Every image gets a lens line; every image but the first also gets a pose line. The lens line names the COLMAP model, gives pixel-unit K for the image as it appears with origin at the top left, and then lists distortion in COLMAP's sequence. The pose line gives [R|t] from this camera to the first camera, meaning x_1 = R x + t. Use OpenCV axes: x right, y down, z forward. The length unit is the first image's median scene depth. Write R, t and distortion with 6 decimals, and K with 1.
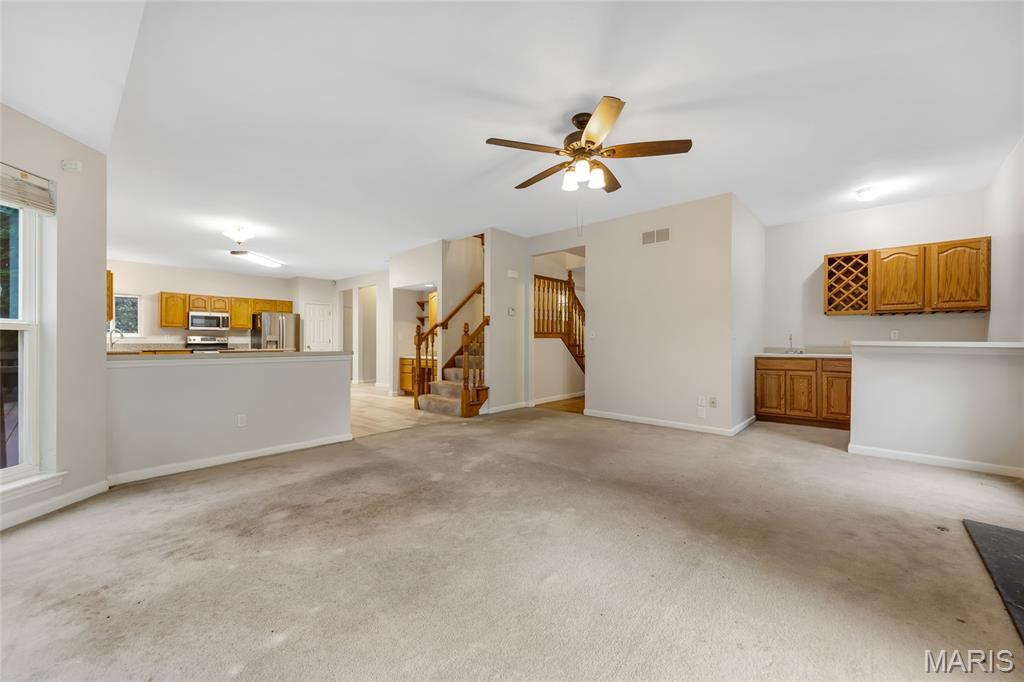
lens RADIAL K [[404.6, 0, 523.4], [0, 404.6, 341.4], [0, 0, 1]] dist [0.001187, 0.000105]
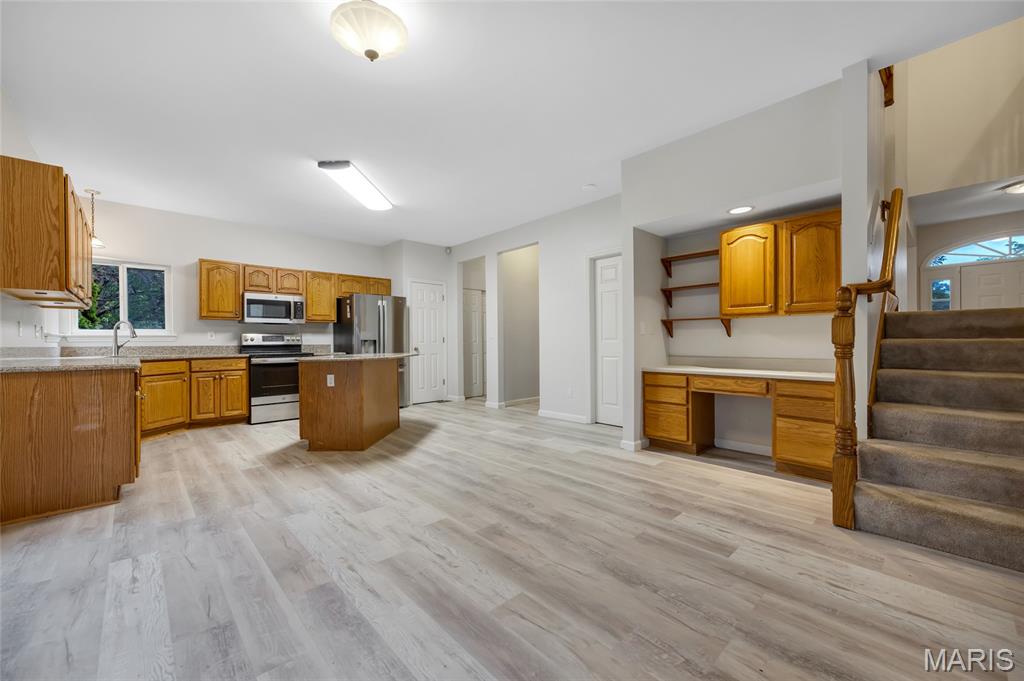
lens RADIAL K [[402.1, 0, 513.0], [0, 402.1, 339.2], [0, 0, 1]] dist [-0.000389, -0.000059]
pose [[0.994402, -0.010754, -0.105117, -0.352312], [0.010528, 0.999941, -0.002700, 0.001585], [0.105140, 0.001578, 0.994456, 0.431599]]
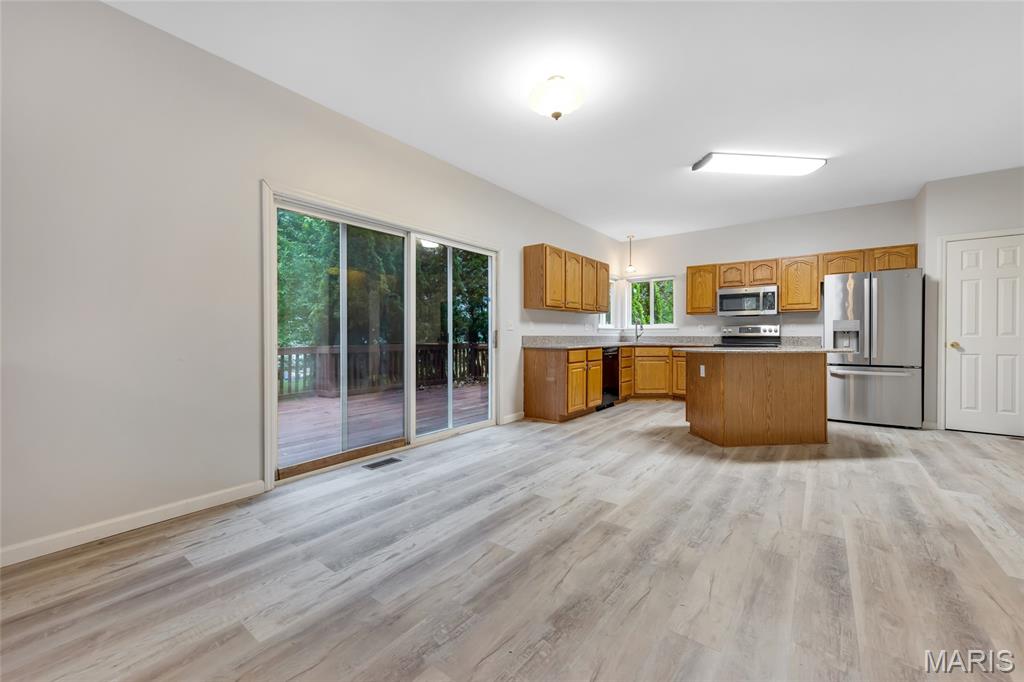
lens RADIAL K [[402.1, 0, 513.0], [0, 402.1, 339.7], [0, 0, 1]] dist [-0.000389, -0.000059]
pose [[0.056692, 0.010791, -0.998333, -0.164008], [0.004893, 0.999927, 0.011086, 0.001537], [0.998380, -0.005513, 0.056636, 0.595464]]
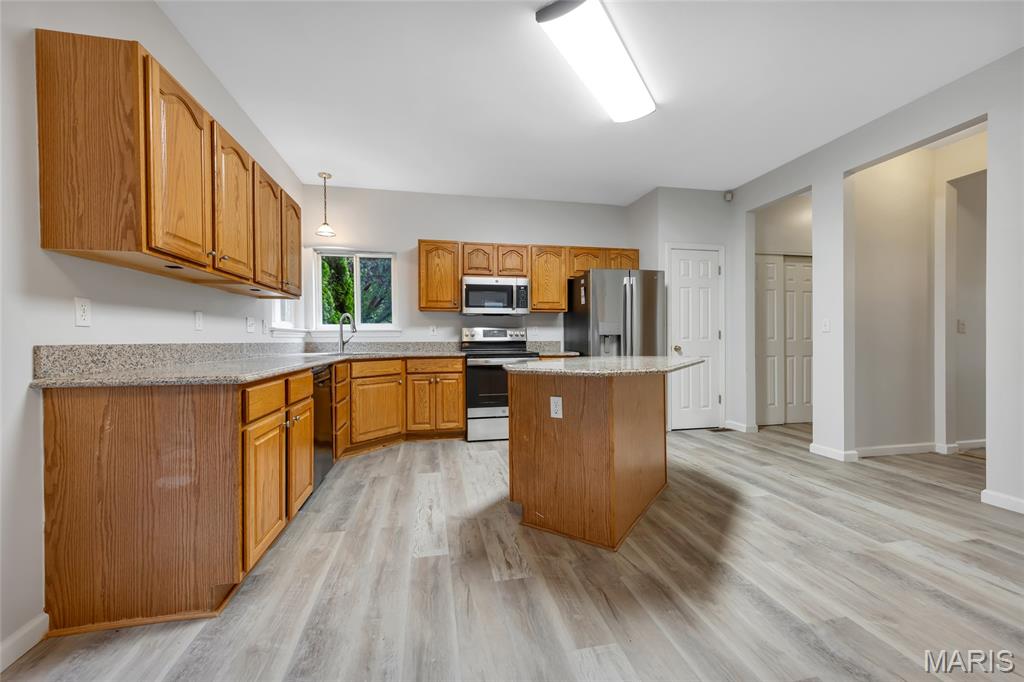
lens RADIAL K [[403.0, 0, 513.9], [0, 403.0, 342.7], [0, 0, 1]] dist [0.004204, 0.000232]
pose [[0.793670, -0.000539, -0.608348, -0.462151], [0.008769, 0.999906, 0.010553, 0.001362], [0.608285, -0.013710, 0.793600, 0.626559]]
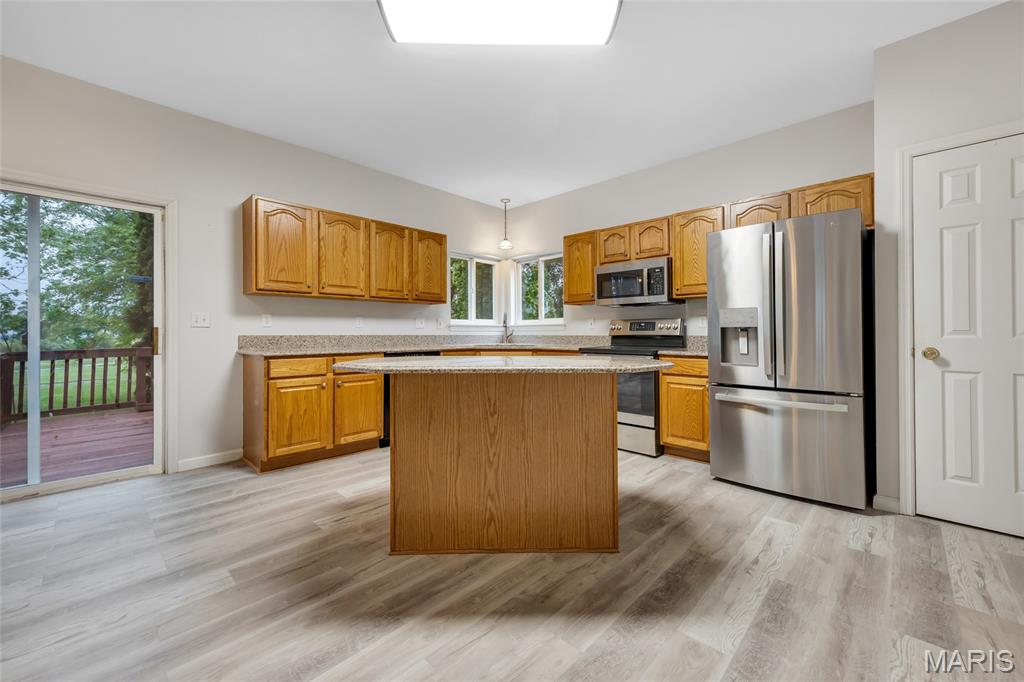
lens RADIAL K [[405.5, 0, 521.8], [0, 405.5, 332.7], [0, 0, 1]] dist [0.001857, 0.000180]
pose [[-0.043759, -0.002777, -0.999038, -0.346839], [0.005491, 0.999980, -0.003020, 0.002262], [0.999027, -0.005618, -0.043743, 0.901249]]
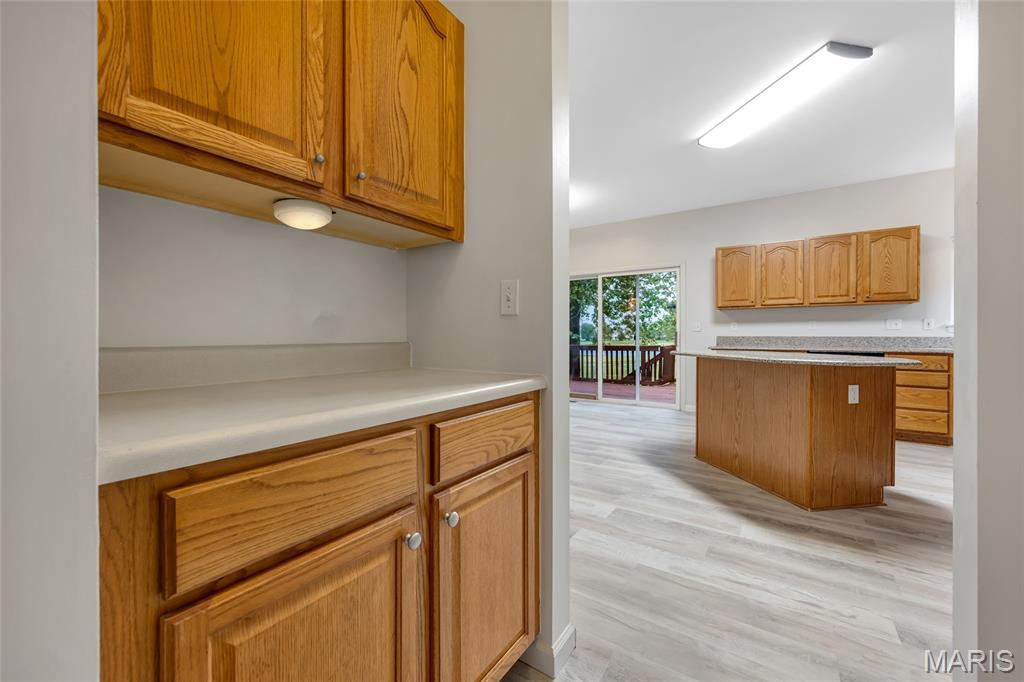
lens RADIAL K [[417.0, 0, 512.0], [0, 417.0, 341.0], [0, 0, 1]] dist [0.000598, 0.000047]
pose [[-0.992560, 0.000268, -0.121754, -0.337100], [-0.000961, 0.999949, 0.010034, 0.003608], [0.121751, 0.010077, -0.992510, 1.181184]]
